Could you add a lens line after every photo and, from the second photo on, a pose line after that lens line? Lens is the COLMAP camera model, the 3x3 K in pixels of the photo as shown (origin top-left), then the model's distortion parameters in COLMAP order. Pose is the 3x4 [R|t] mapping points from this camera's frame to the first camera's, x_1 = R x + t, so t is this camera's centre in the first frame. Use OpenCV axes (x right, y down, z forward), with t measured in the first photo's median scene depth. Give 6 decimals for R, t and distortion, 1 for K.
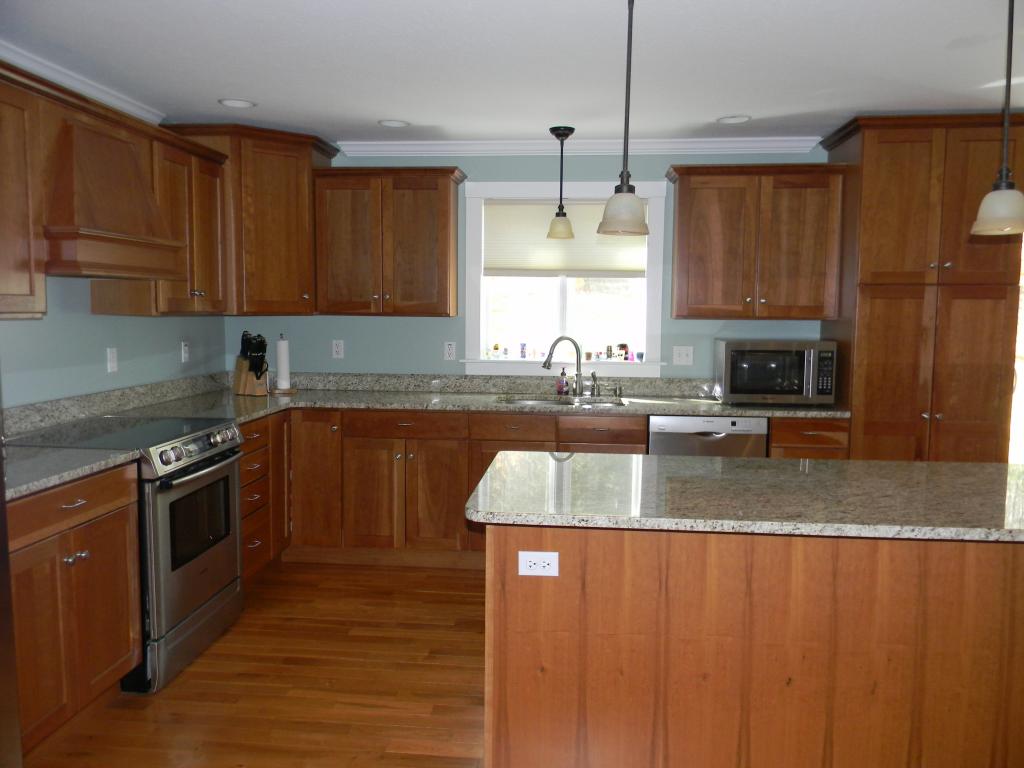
lens RADIAL K [[831.1, 0, 515.9], [0, 831.1, 386.7], [0, 0, 1]] dist [0.005968, 0.006166]
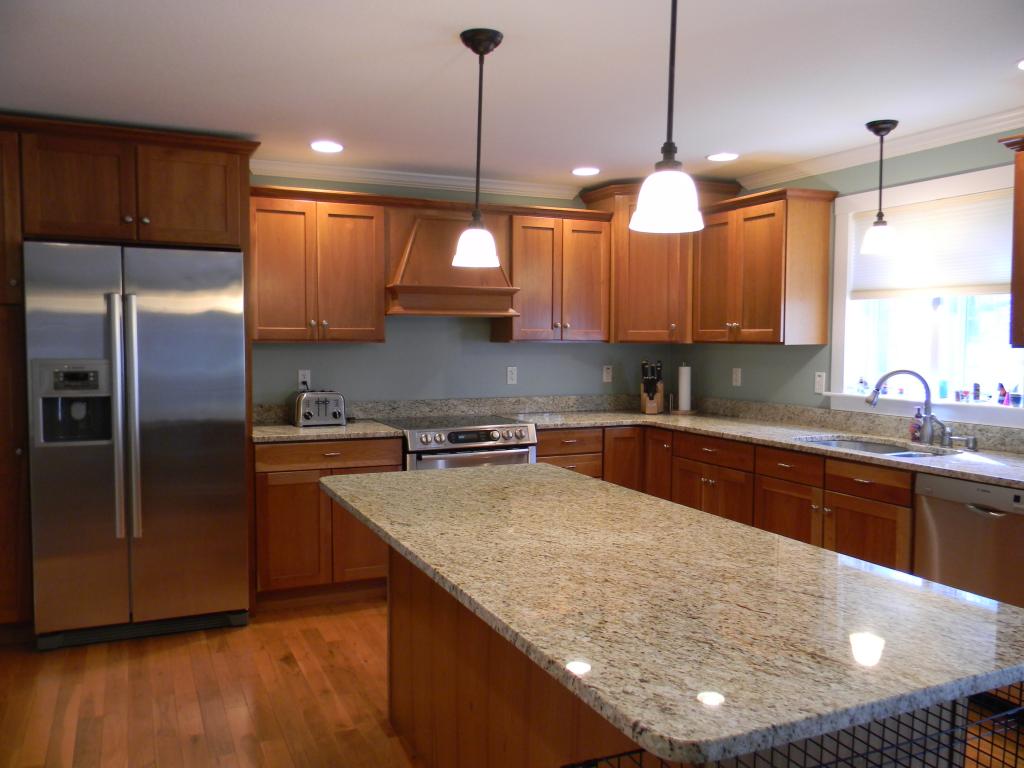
lens RADIAL K [[831.1, 0, 516.9], [0, 831.1, 381.9], [0, 0, 1]] dist [0.005968, 0.006166]
pose [[0.502656, 0.038291, -0.863638, 0.603294], [-0.079975, 0.996794, -0.002353, -0.015882], [0.860779, 0.070252, 0.504107, 0.269801]]
